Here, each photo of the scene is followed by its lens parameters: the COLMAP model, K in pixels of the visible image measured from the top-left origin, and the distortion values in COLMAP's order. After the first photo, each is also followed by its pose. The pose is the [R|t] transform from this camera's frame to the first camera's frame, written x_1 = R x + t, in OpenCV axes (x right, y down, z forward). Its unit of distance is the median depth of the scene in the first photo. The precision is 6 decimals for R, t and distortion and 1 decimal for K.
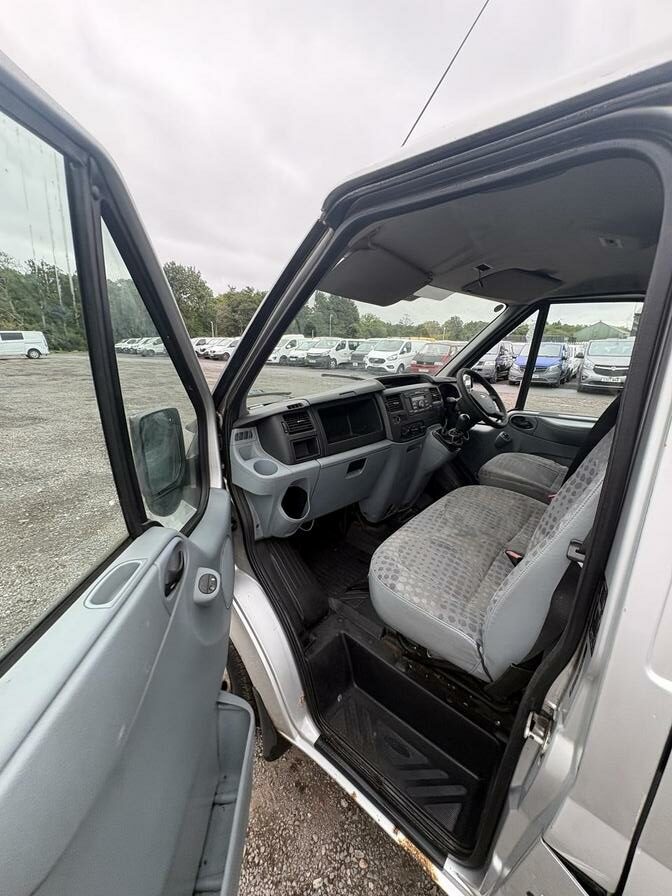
lens RADIAL K [[361.4, 0, 332.7], [0, 361.4, 449.7], [0, 0, 1]] dist [-0.000187, 0.000194]
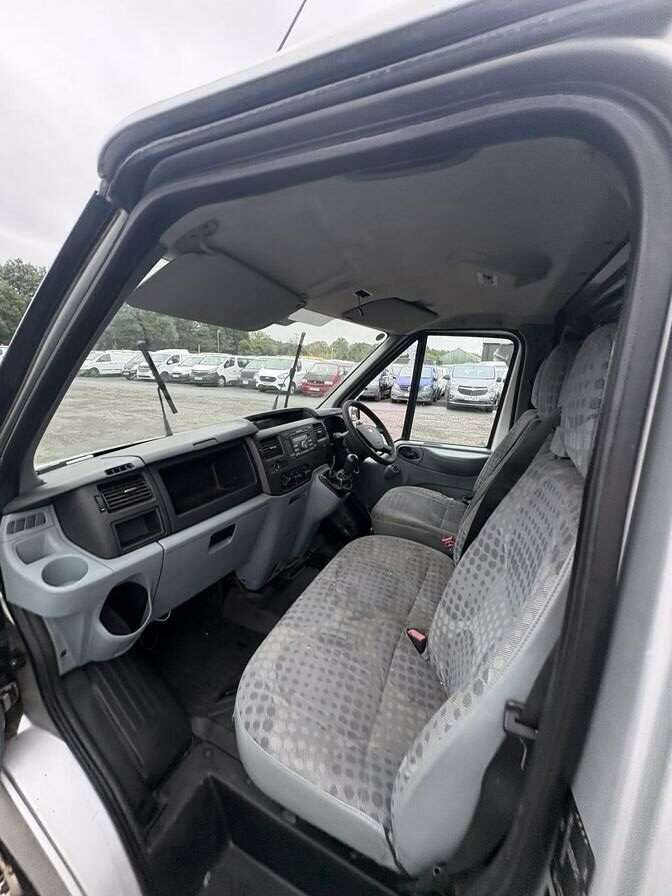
lens RADIAL K [[361.4, 0, 332.7], [0, 361.4, 449.7], [0, 0, 1]] dist [-0.000187, 0.000194]
pose [[0.958481, -0.042239, 0.282009, 0.070448], [0.054885, 0.997803, -0.037092, -0.082455], [-0.279823, 0.051030, 0.958694, 0.165985]]
